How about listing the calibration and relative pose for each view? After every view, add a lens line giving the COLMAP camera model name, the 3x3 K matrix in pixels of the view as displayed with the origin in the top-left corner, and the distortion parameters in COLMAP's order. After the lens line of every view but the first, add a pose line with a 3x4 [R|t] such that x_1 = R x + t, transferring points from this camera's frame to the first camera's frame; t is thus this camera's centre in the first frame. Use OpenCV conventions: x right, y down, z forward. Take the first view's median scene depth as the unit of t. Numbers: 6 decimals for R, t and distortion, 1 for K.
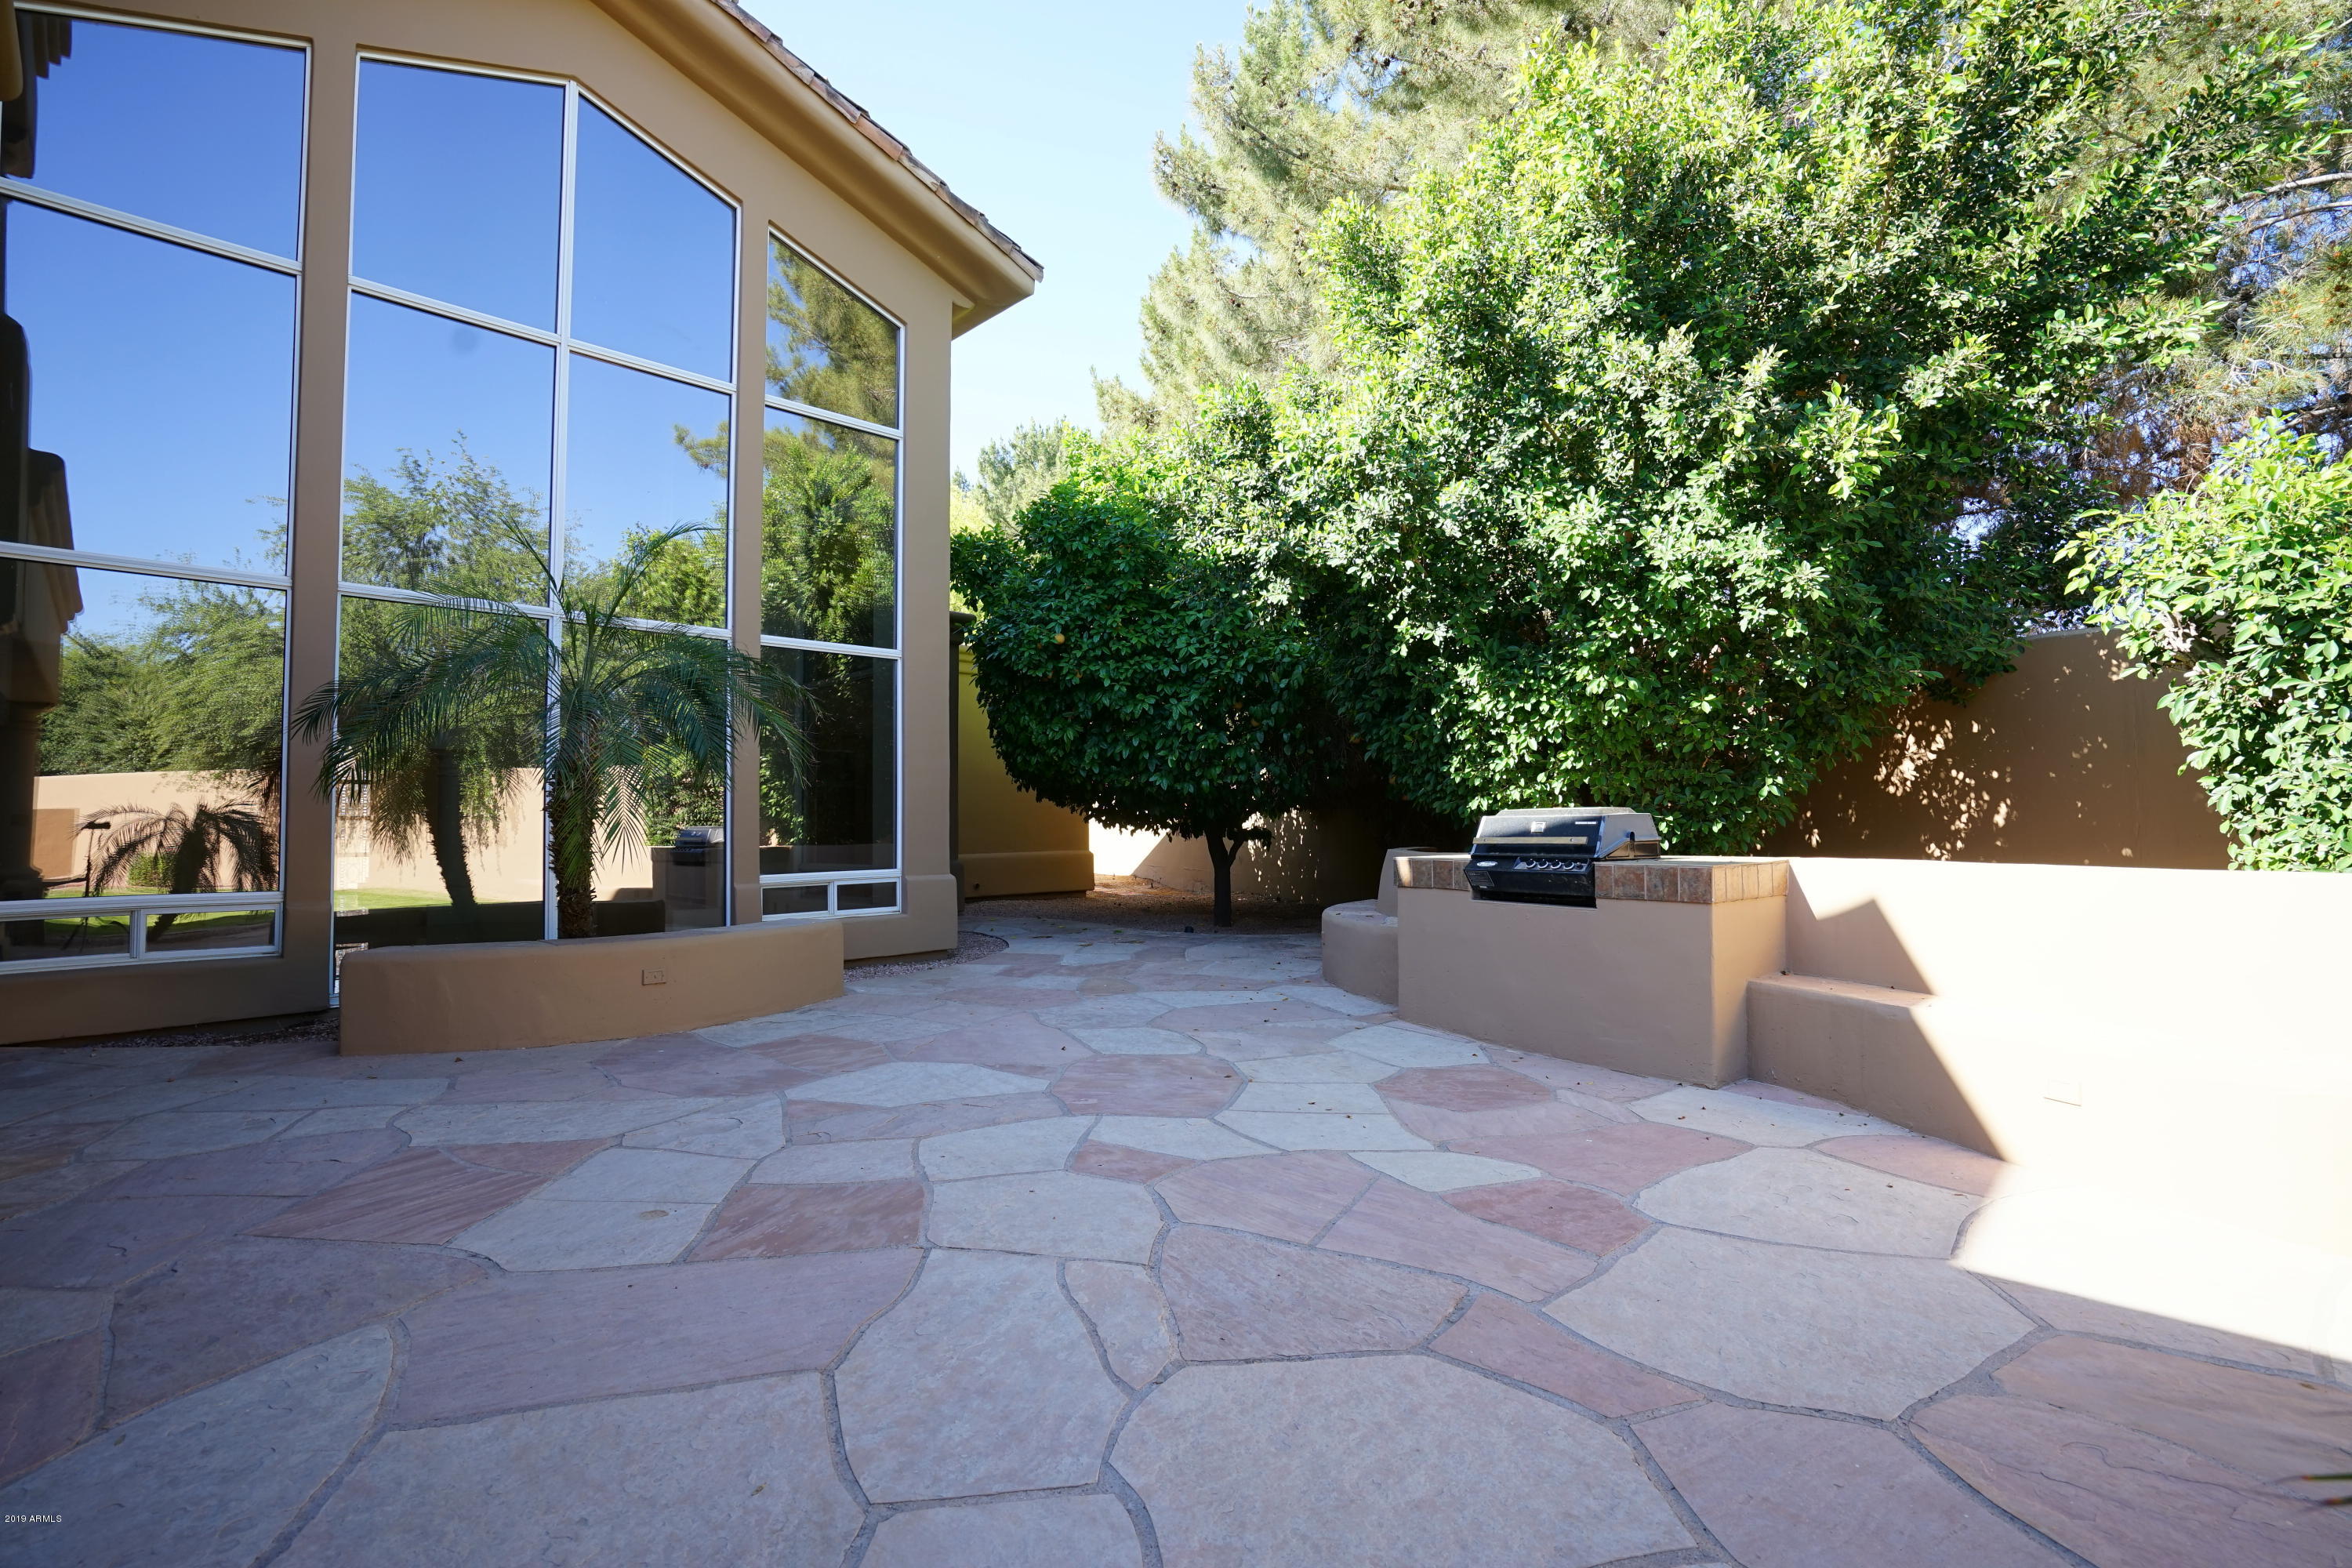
lens RADIAL K [[1078.7, 0, 1181.5], [0, 1078.7, 773.3], [0, 0, 1]] dist [-0.050128, 0.016394]
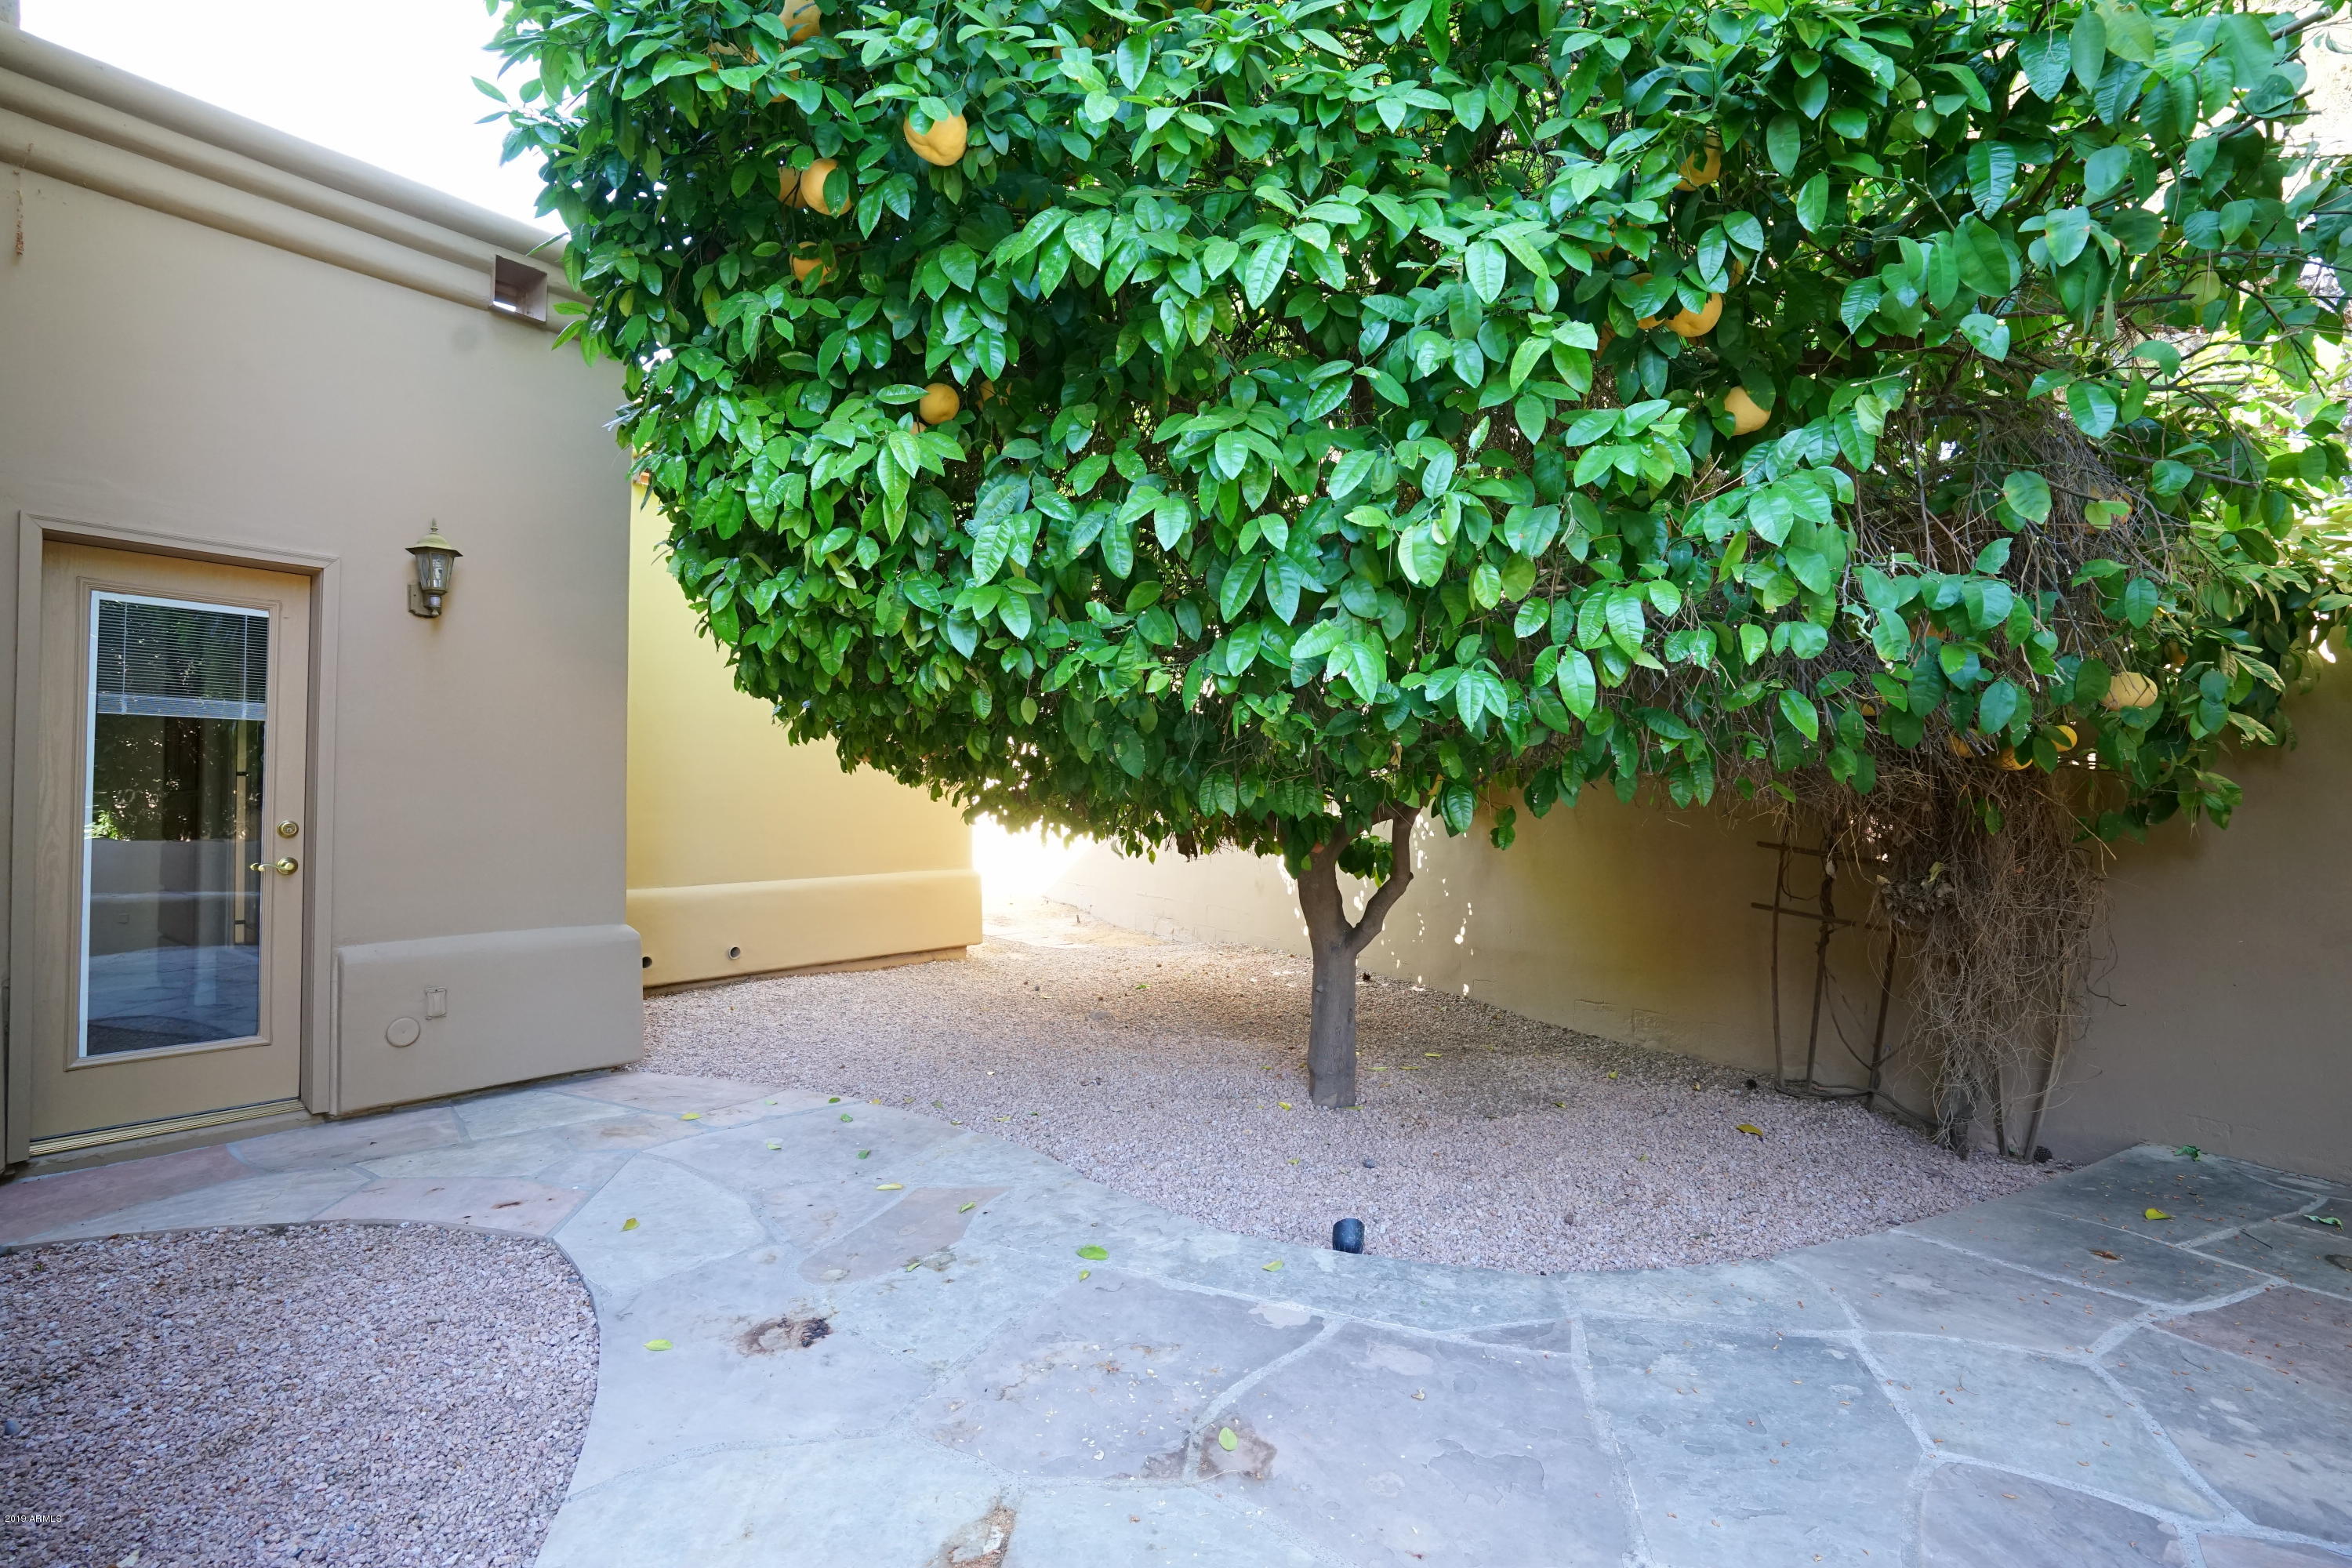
lens RADIAL K [[1078.7, 0, 1188.2], [0, 1078.7, 786.0], [0, 0, 1]] dist [-0.050128, 0.016394]
pose [[0.993372, 0.006131, 0.114776, -0.120407], [-0.009530, 0.999531, 0.029093, 0.042965], [-0.114544, -0.029994, 0.992965, 1.323487]]
